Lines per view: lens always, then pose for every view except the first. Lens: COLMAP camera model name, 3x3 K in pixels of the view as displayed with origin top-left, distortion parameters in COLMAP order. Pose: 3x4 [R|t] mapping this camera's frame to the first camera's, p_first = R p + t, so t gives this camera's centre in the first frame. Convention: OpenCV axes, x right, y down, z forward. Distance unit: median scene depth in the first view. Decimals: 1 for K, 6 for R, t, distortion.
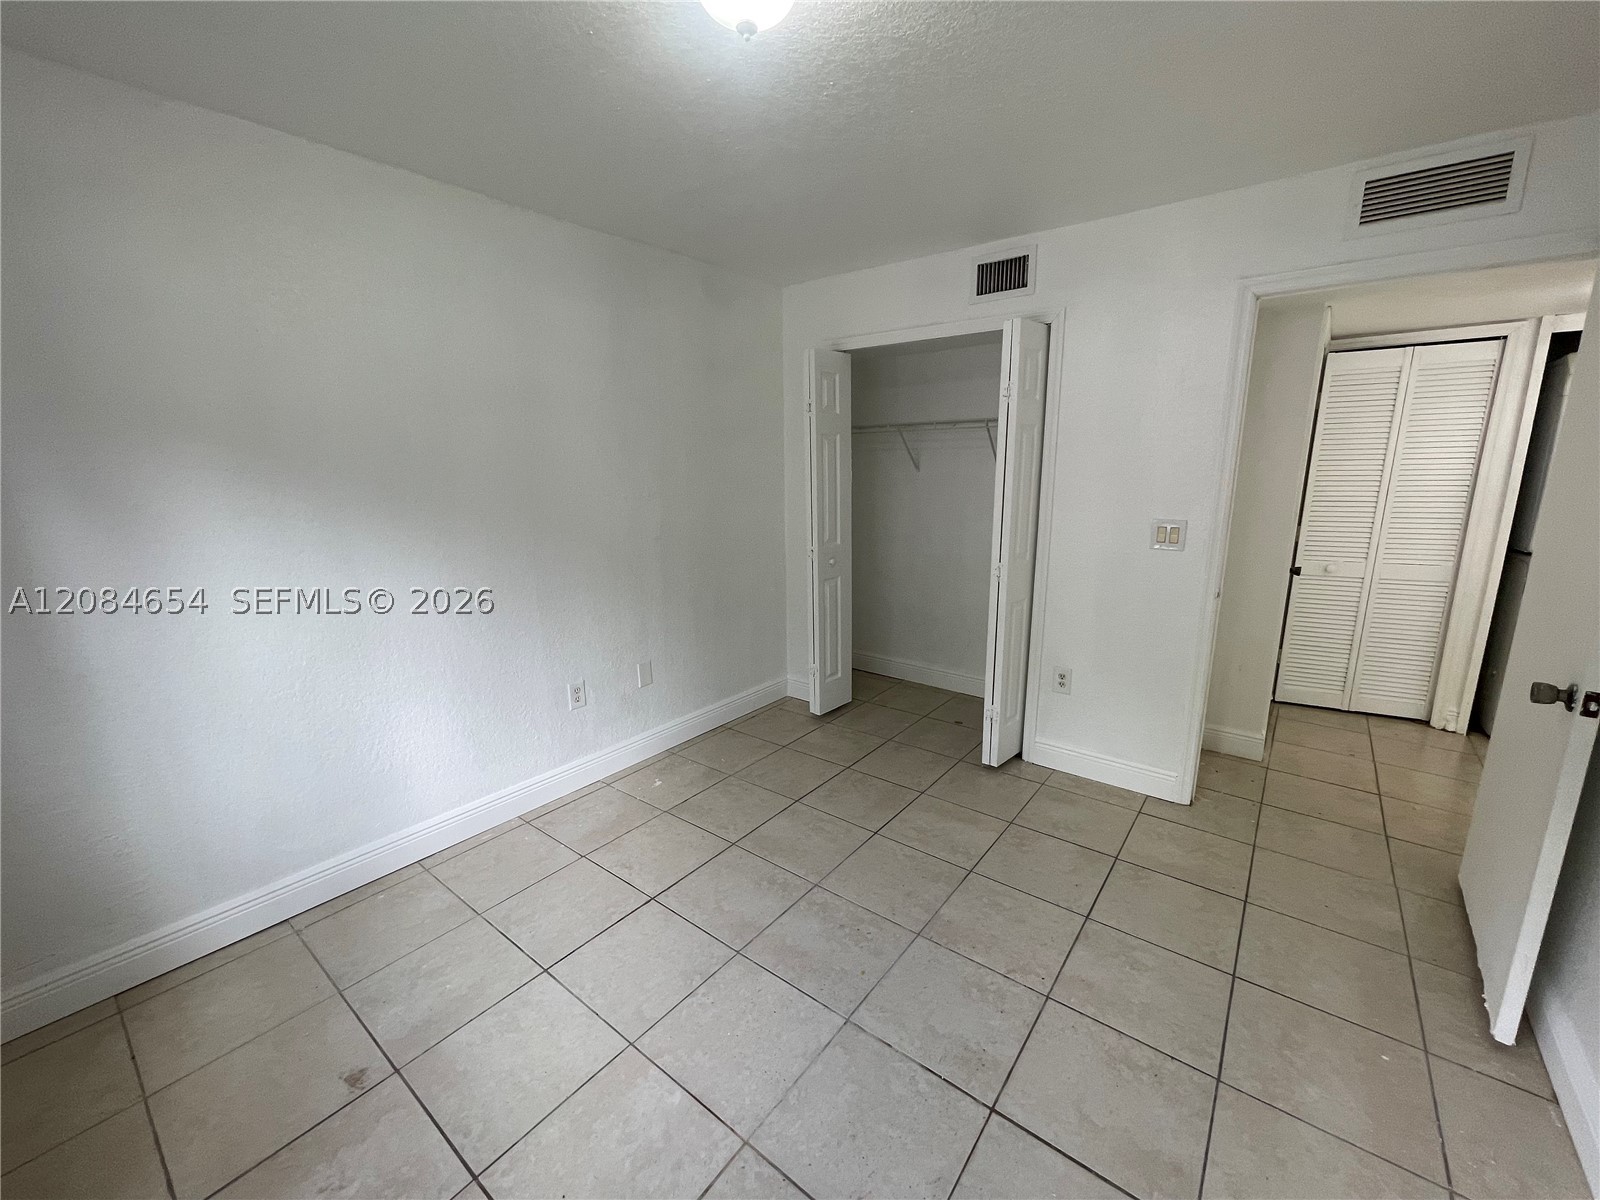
lens RADIAL K [[643.1, 0, 806.4], [0, 643.1, 598.0], [0, 0, 1]] dist [0.002629, -0.000742]
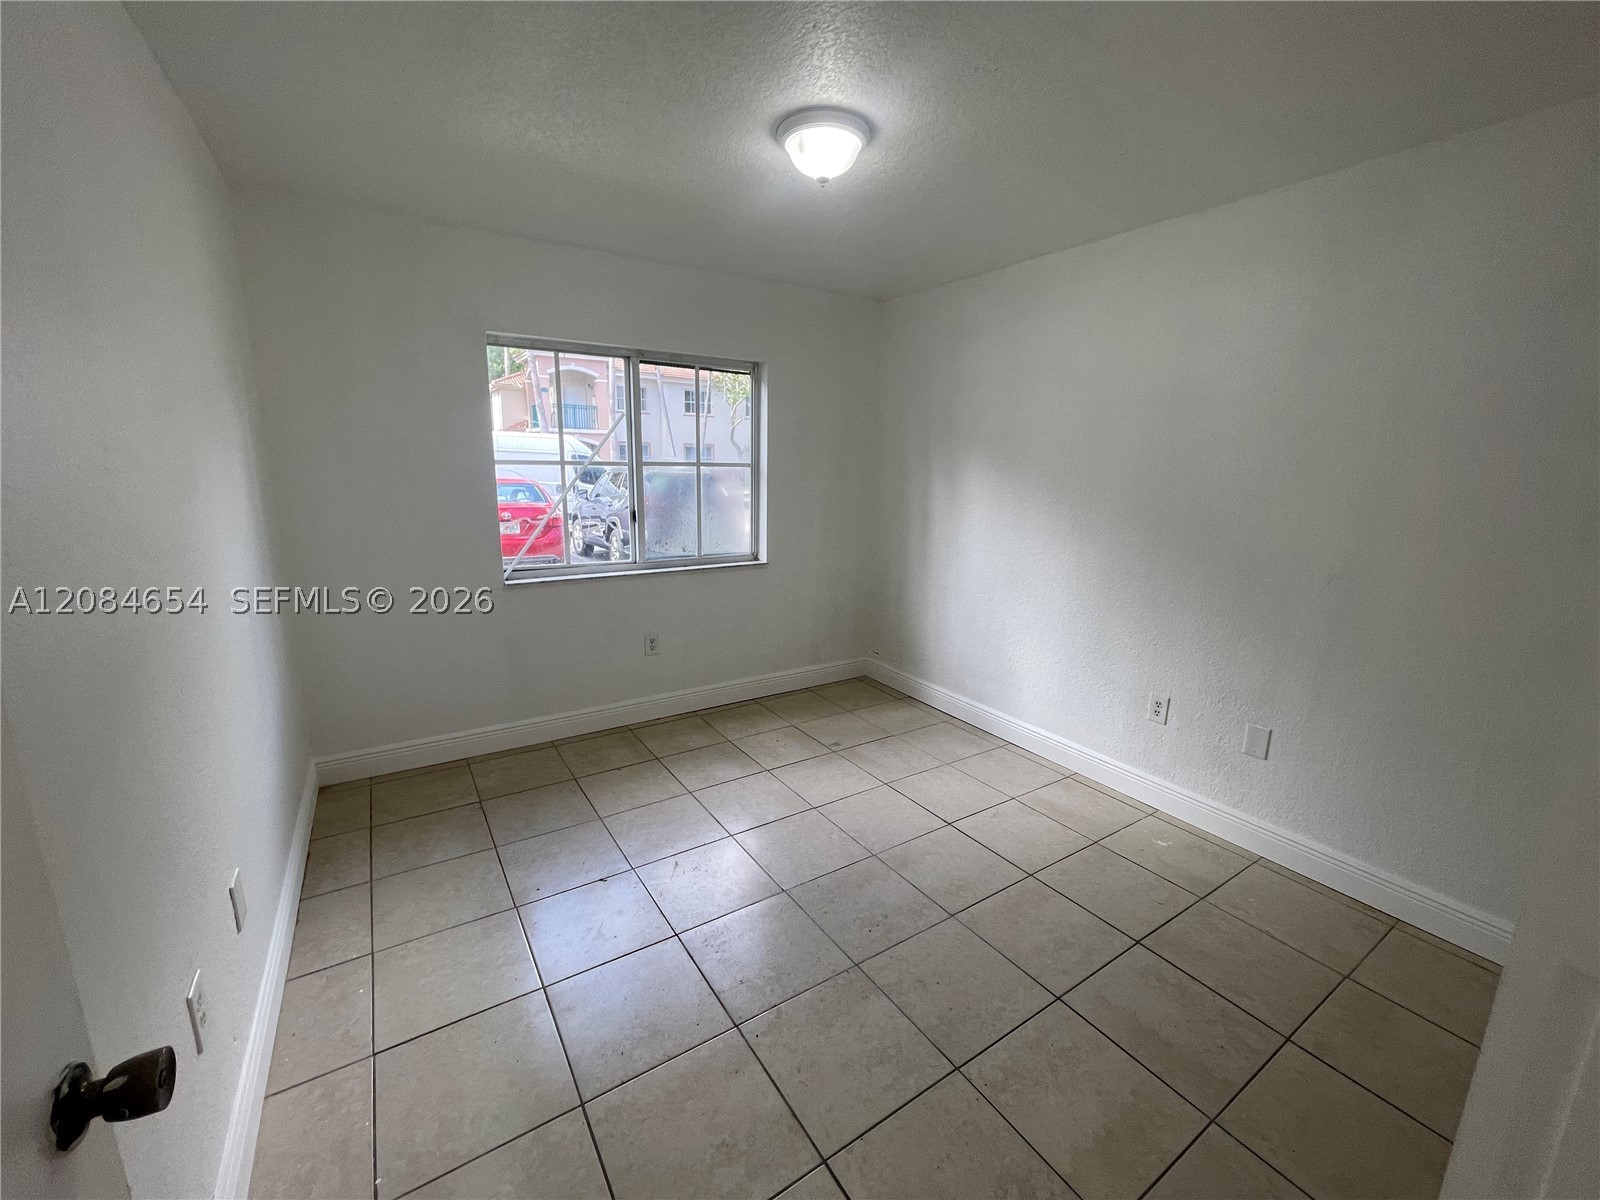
lens RADIAL K [[643.1, 0, 793.3], [0, 643.1, 601.9], [0, 0, 1]] dist [0.002629, -0.000742]
pose [[-0.334358, 0.202492, -0.920436, 0.900525], [-0.208503, 0.936551, 0.281778, -0.206806], [0.919093, 0.286128, -0.270924, 0.950484]]
